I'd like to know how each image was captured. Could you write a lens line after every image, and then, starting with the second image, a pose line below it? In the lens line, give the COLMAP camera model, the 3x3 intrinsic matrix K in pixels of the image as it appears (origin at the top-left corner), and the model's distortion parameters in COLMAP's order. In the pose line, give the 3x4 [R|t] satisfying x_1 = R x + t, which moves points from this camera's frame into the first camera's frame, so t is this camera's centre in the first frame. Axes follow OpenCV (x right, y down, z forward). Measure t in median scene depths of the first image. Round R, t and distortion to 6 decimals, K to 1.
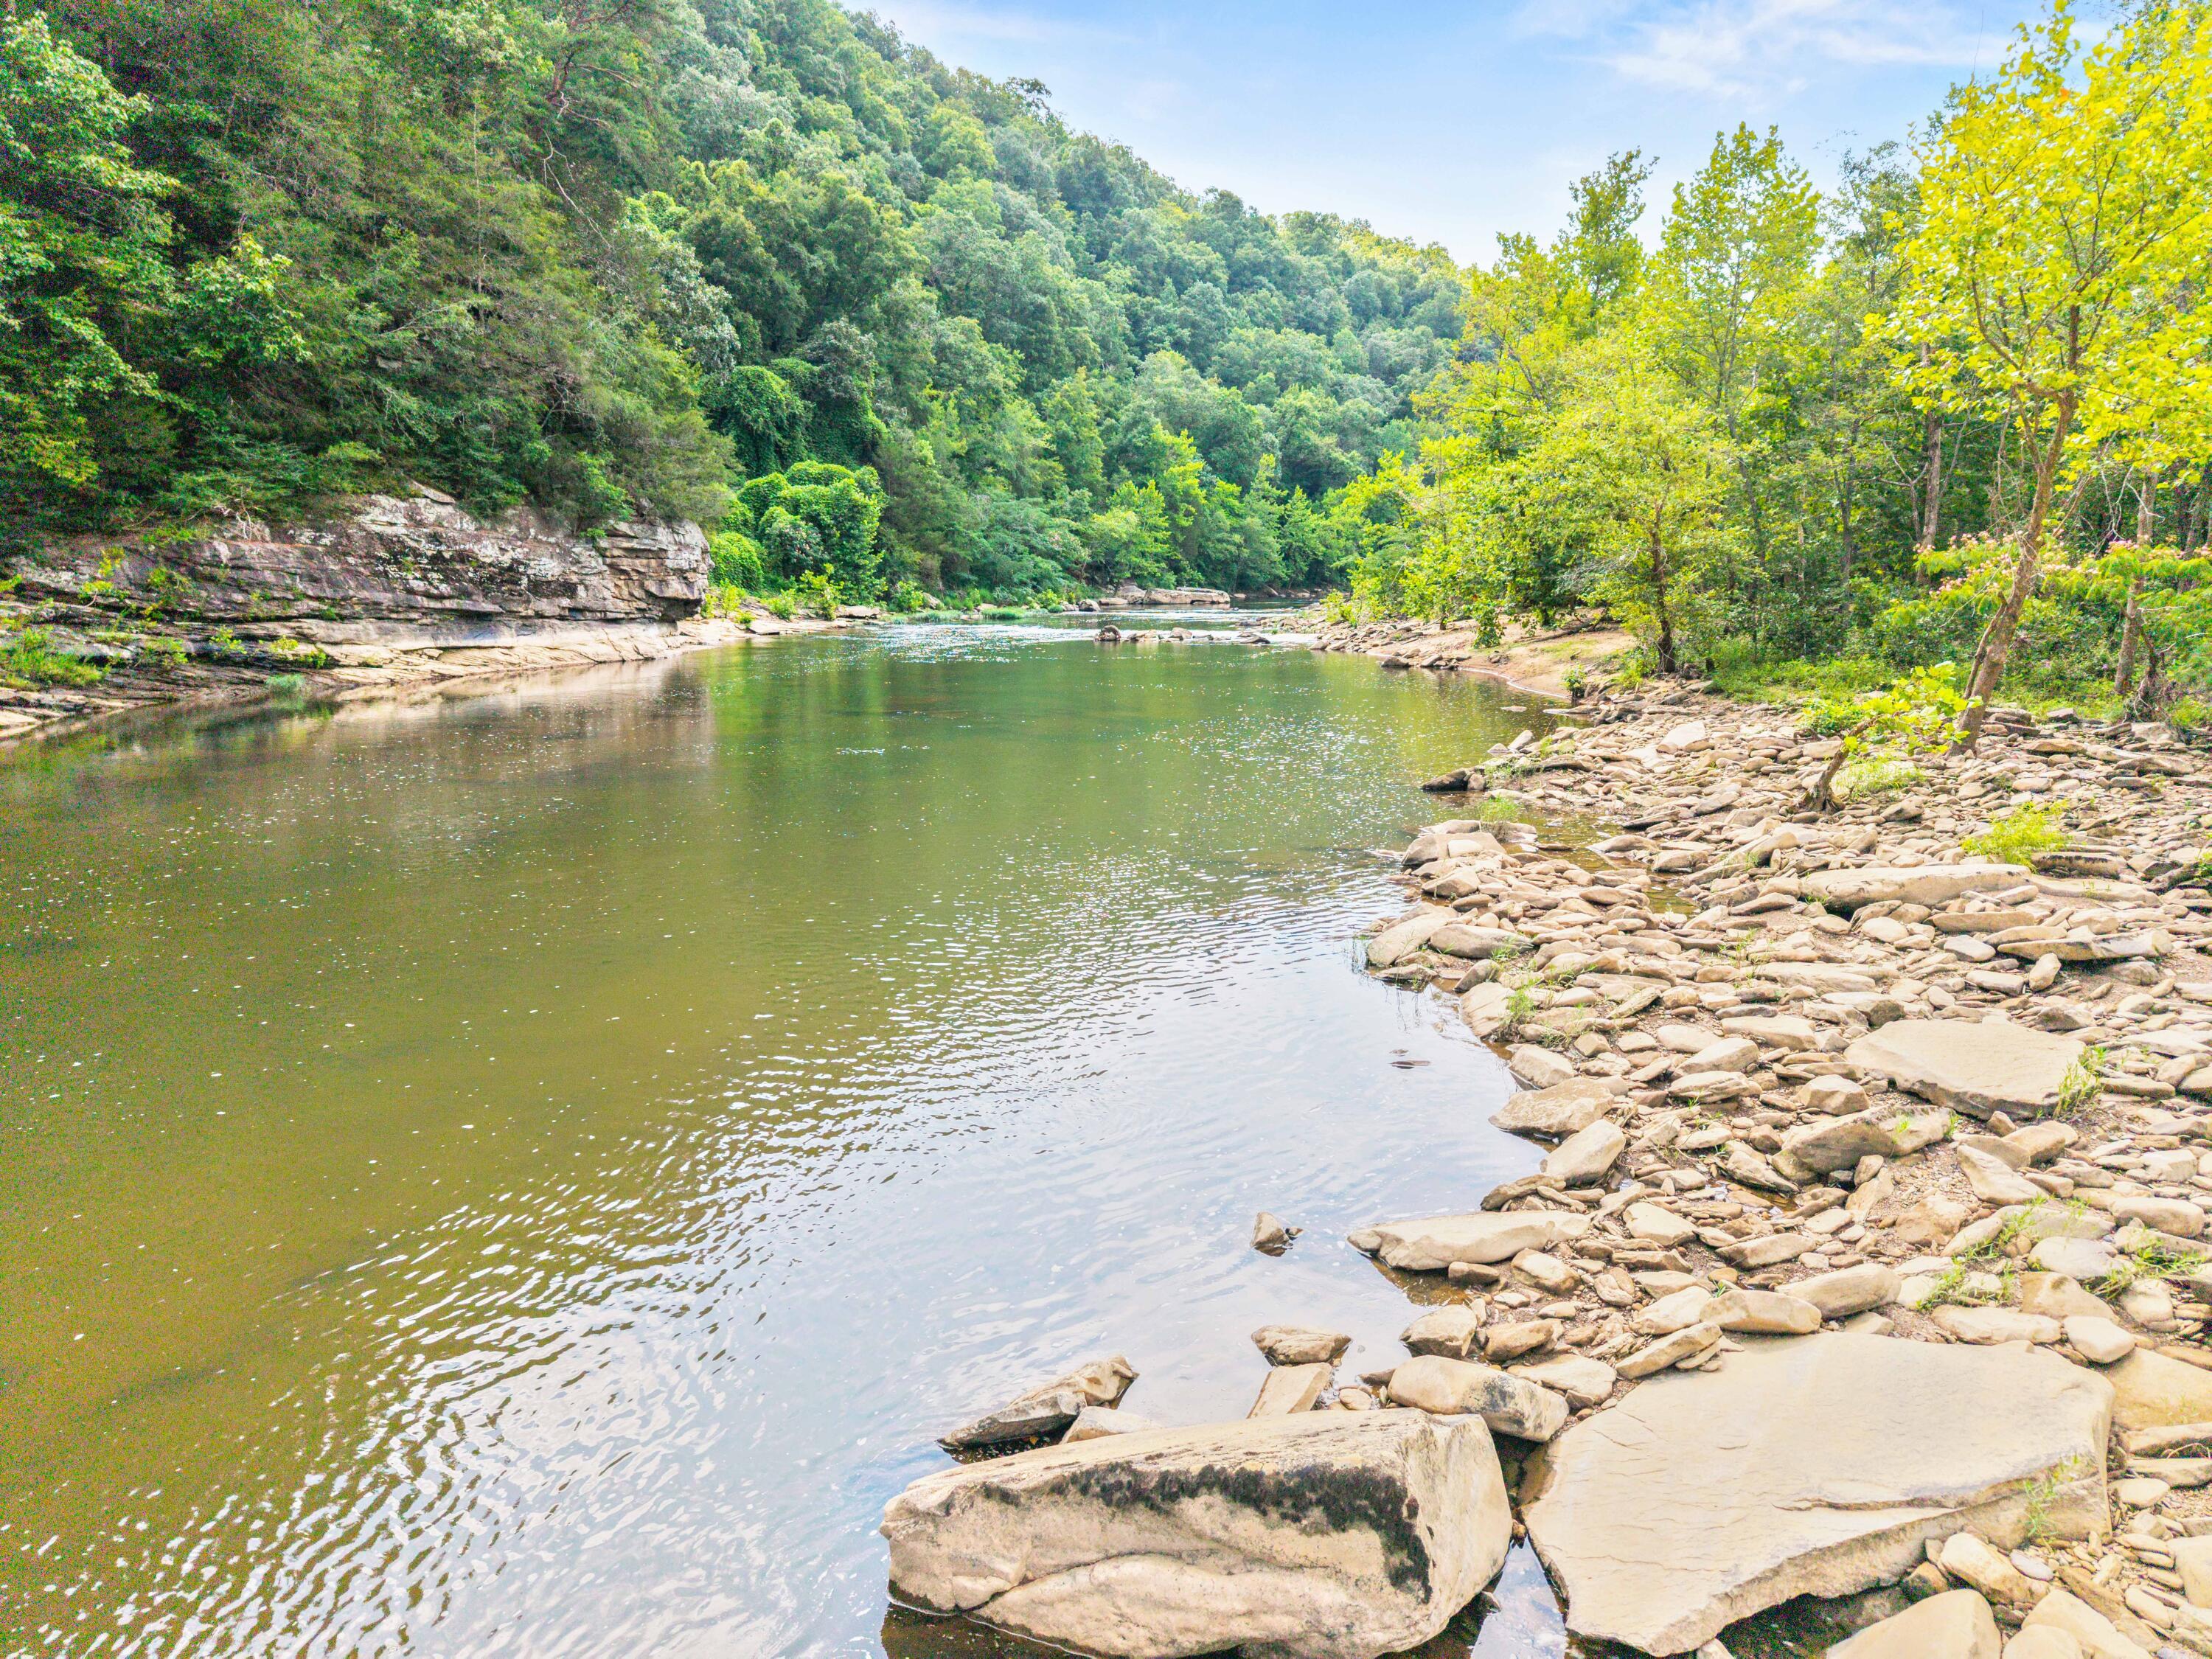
lens RADIAL K [[1527.7, 0, 1106.0], [0, 1527.7, 829.5], [0, 0, 1]] dist [0.048848, -0.025136]
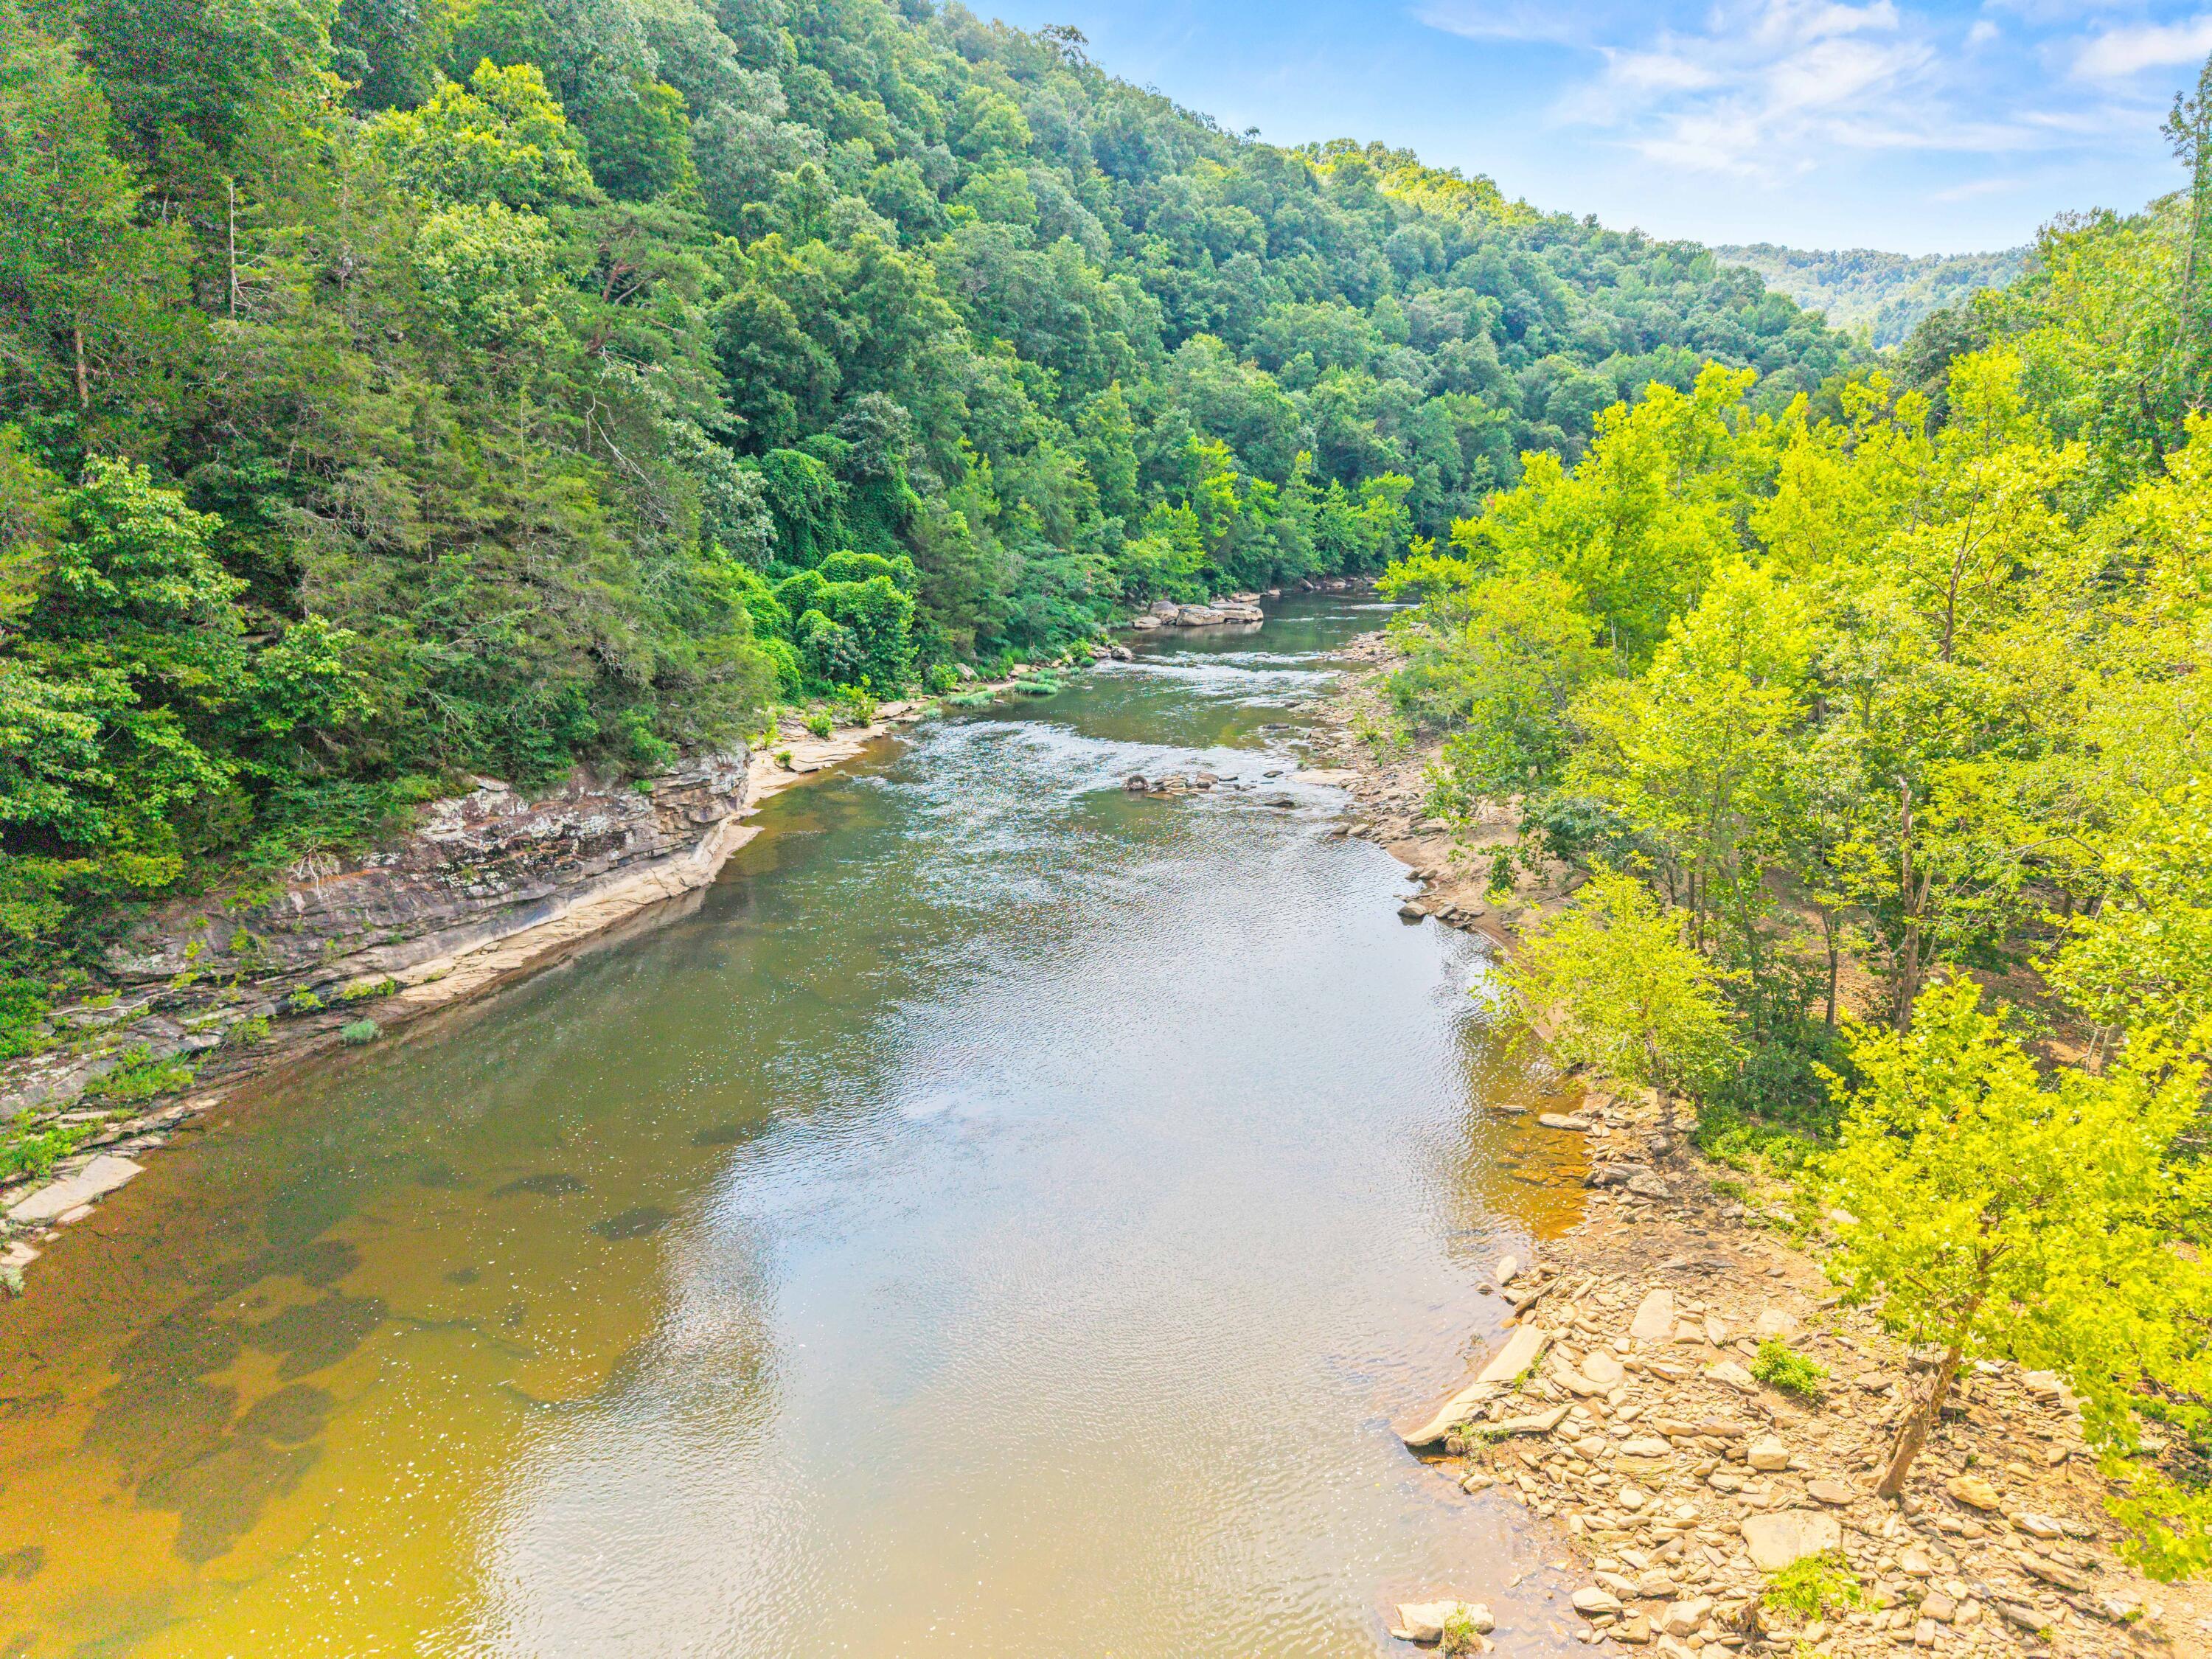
lens RADIAL K [[1527.7, 0, 1106.0], [0, 1527.7, 829.5], [0, 0, 1]] dist [0.048848, -0.025136]
pose [[0.999697, 0.002596, -0.024480, 0.003648], [-0.001156, 0.998278, 0.058654, -0.097085], [0.024590, -0.058608, 0.997978, -0.014245]]
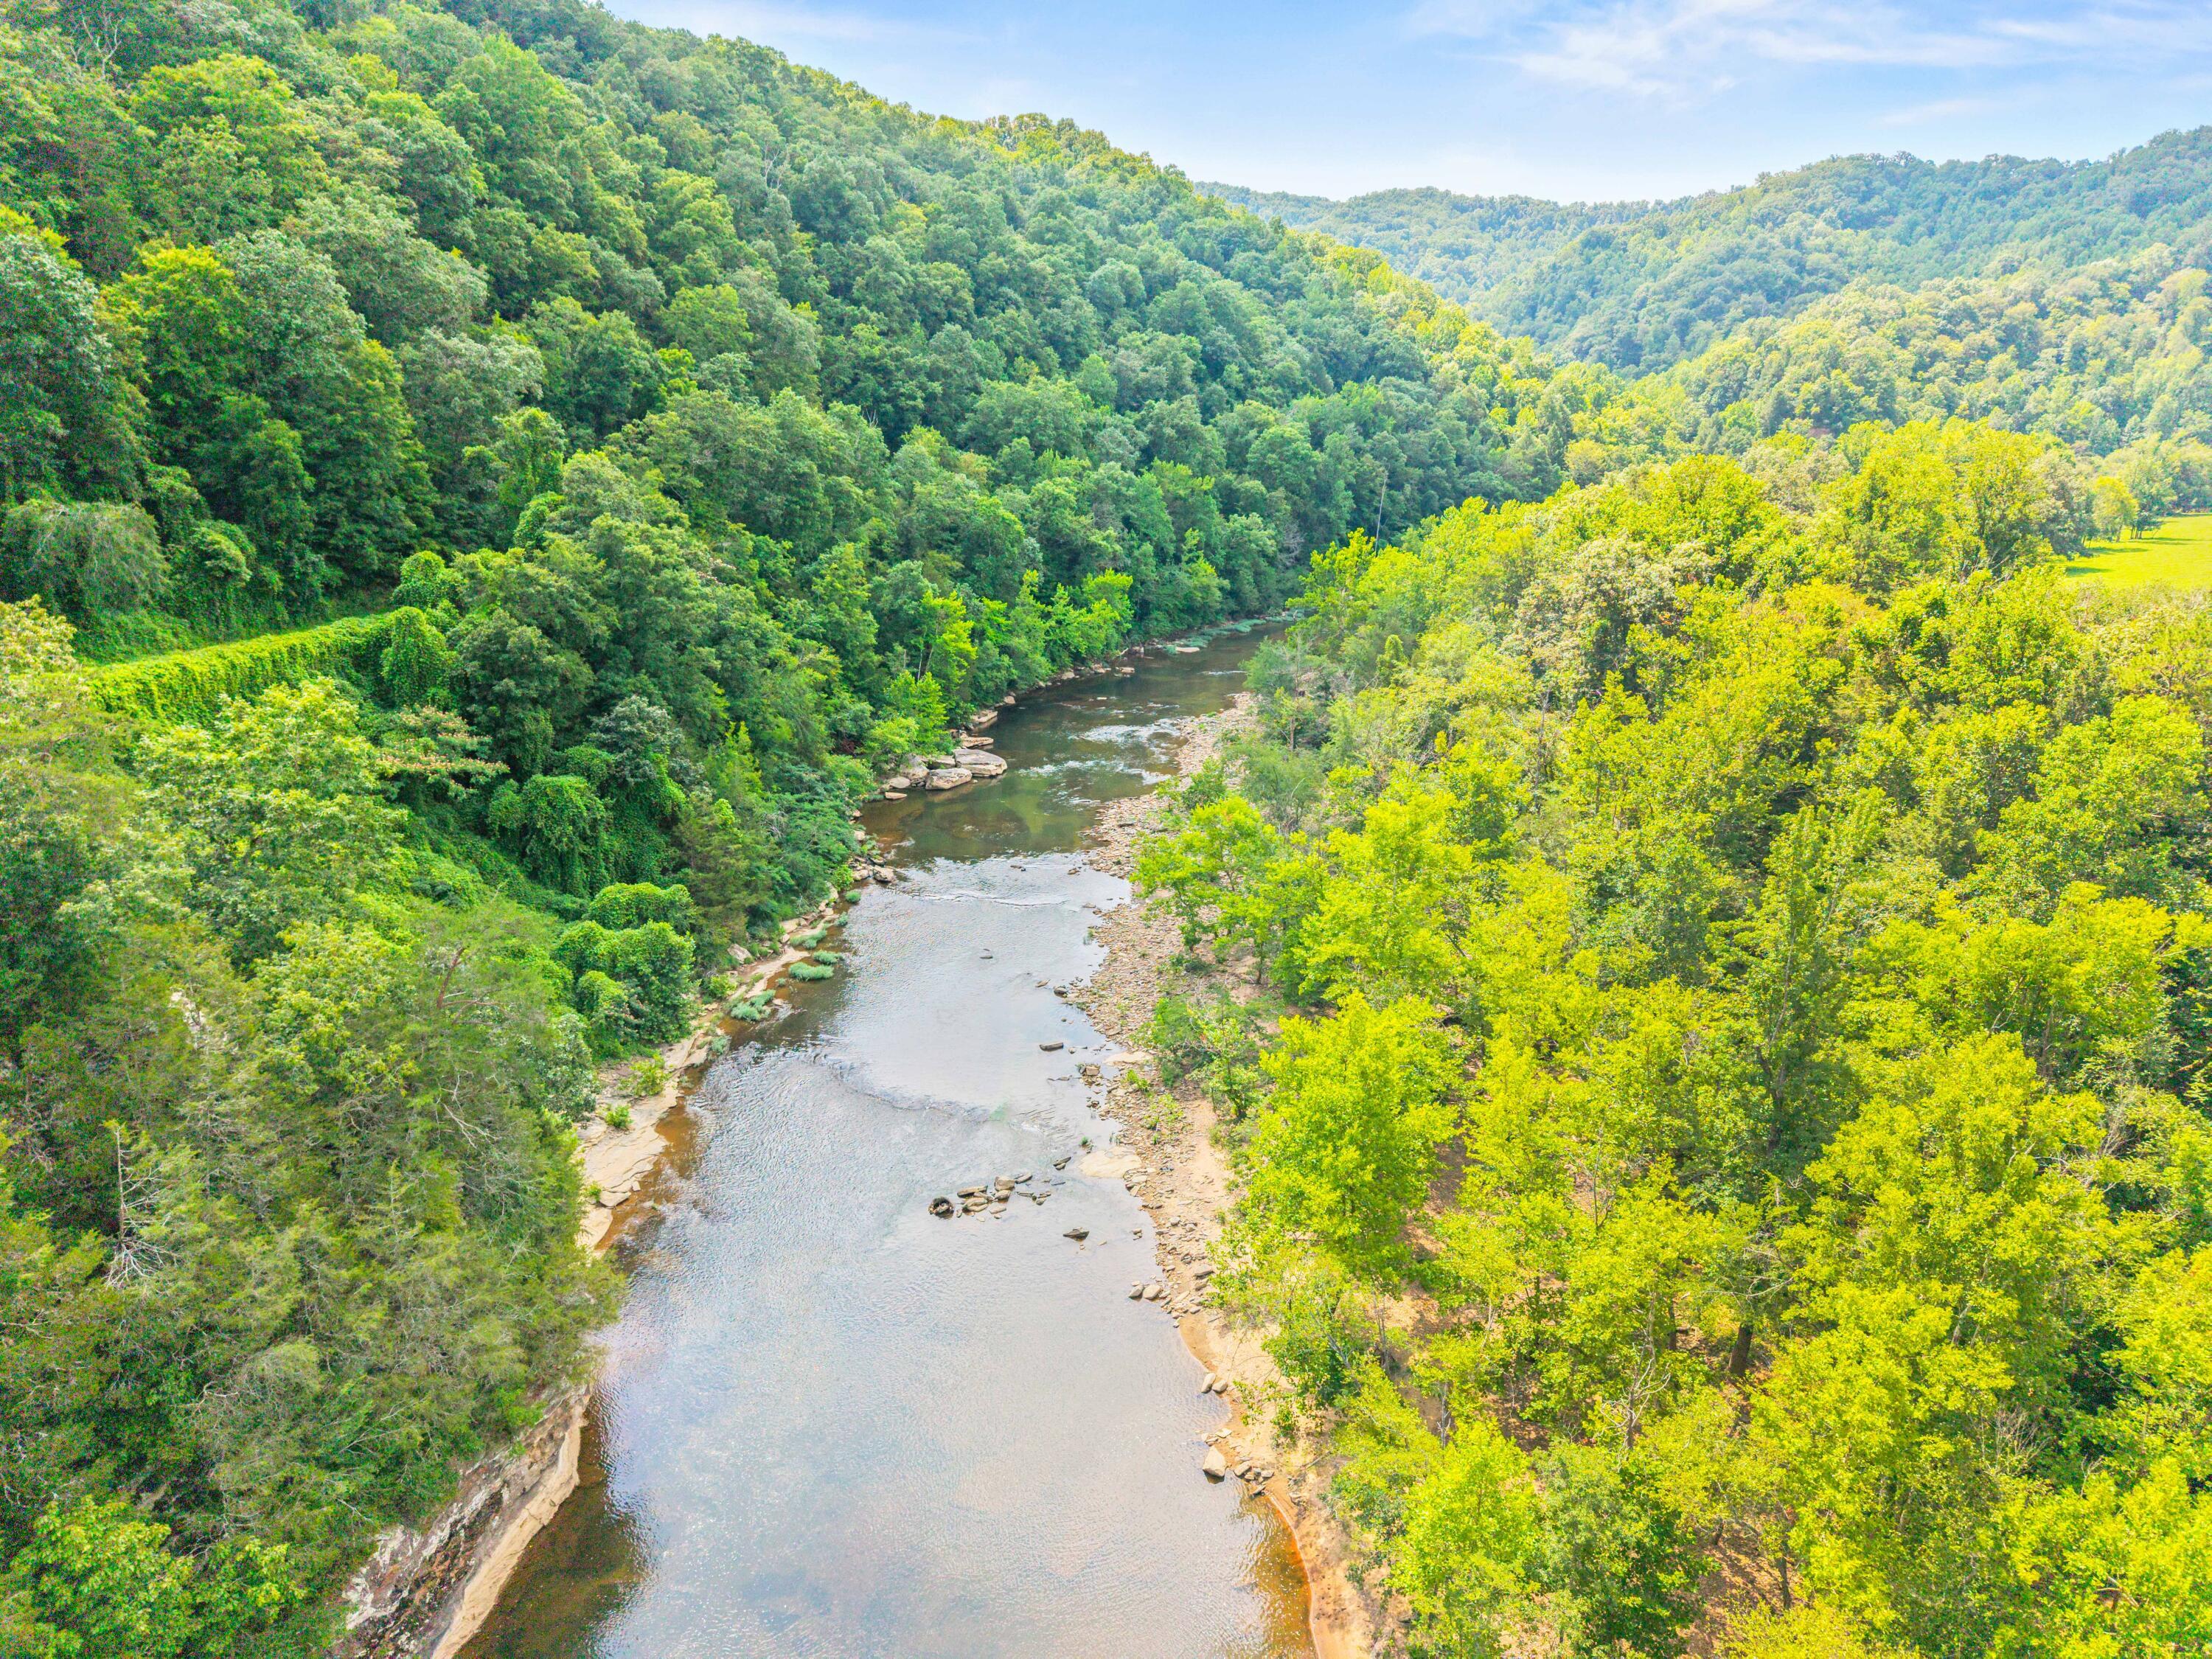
lens RADIAL K [[1510.2, 0, 1106.0], [0, 1510.2, 829.5], [0, 0, 1]] dist [0.169954, -0.353478]
pose [[0.986085, -0.054472, 0.157064, -0.024447], [0.034324, 0.991148, 0.128246, -0.334554], [-0.162659, -0.121070, 0.979226, -0.052117]]
